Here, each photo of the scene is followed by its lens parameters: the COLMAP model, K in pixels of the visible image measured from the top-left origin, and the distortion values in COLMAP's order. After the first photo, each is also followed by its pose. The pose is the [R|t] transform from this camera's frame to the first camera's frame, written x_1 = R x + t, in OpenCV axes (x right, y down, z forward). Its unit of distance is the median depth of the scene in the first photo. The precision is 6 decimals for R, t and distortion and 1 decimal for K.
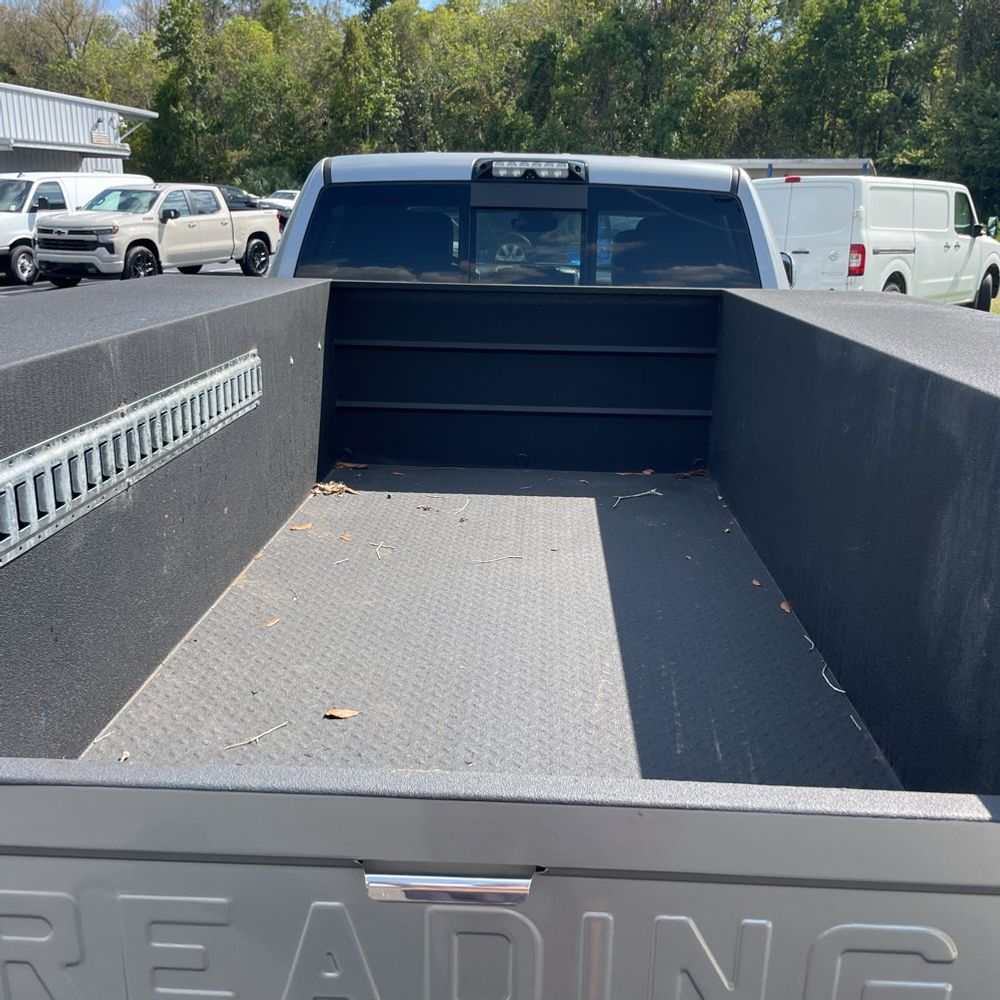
lens RADIAL K [[1018.2, 0, 514.4], [0, 1018.2, 503.6], [0, 0, 1]] dist [0.017587, 0.000000]
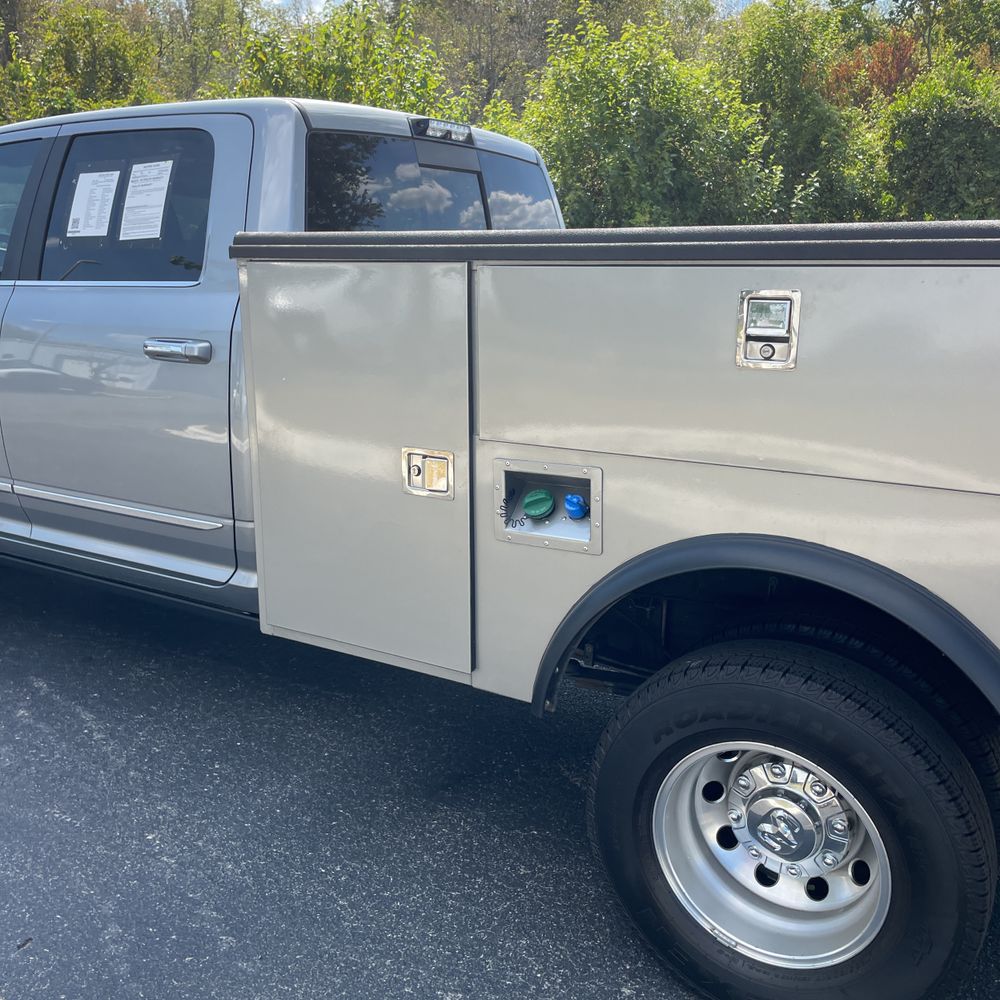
lens RADIAL K [[1018.2, 0, 492.7], [0, 1018.2, 495.5], [0, 0, 1]] dist [0.017587, 0.000000]
pose [[0.493188, -0.218228, 0.842106, -0.061572], [0.242178, 0.964198, 0.108033, -0.004823], [-0.835533, 0.150659, 0.528382, 0.031619]]
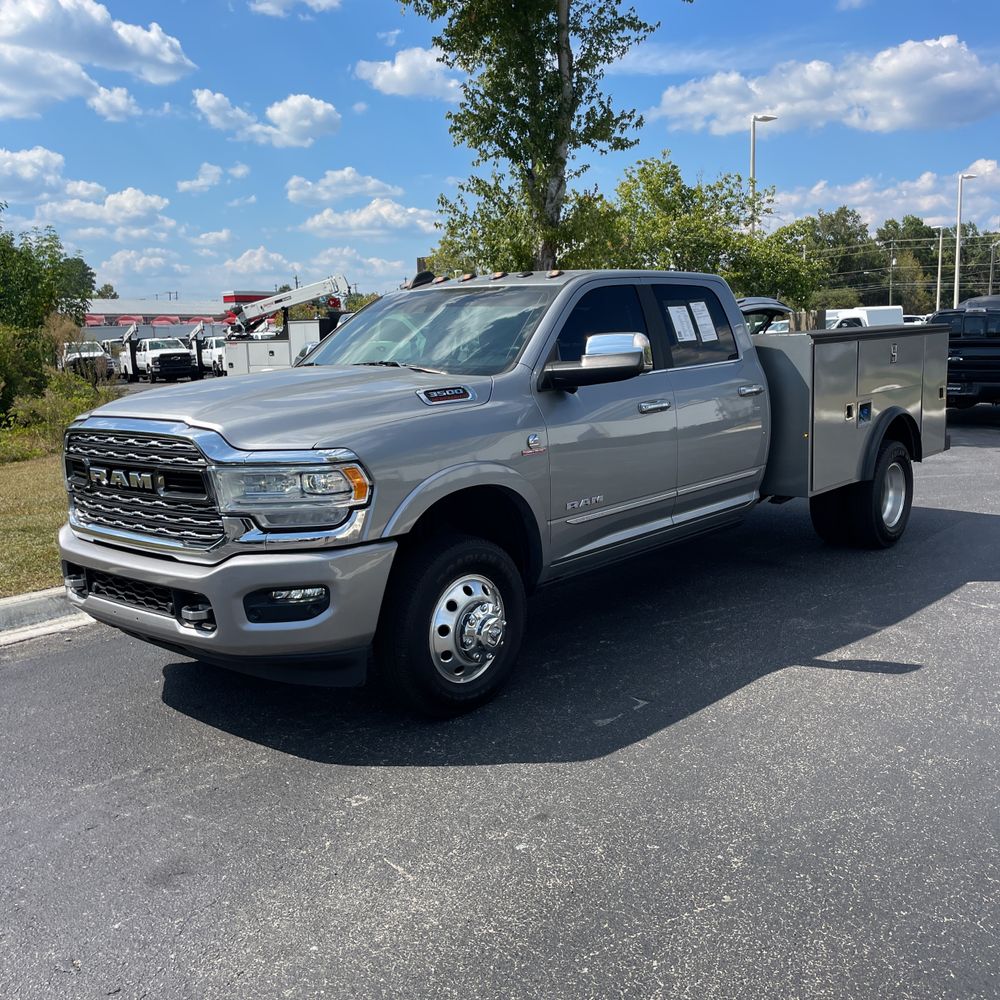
lens RADIAL K [[1018.2, 0, 491.5], [0, 1018.2, 525.7], [0, 0, 1]] dist [0.017587, 0.000000]
pose [[-0.774908, -0.113219, 0.621852, -0.074039], [0.186415, 0.899130, 0.395999, -0.051273], [-0.603960, 0.422785, -0.675637, 0.186136]]
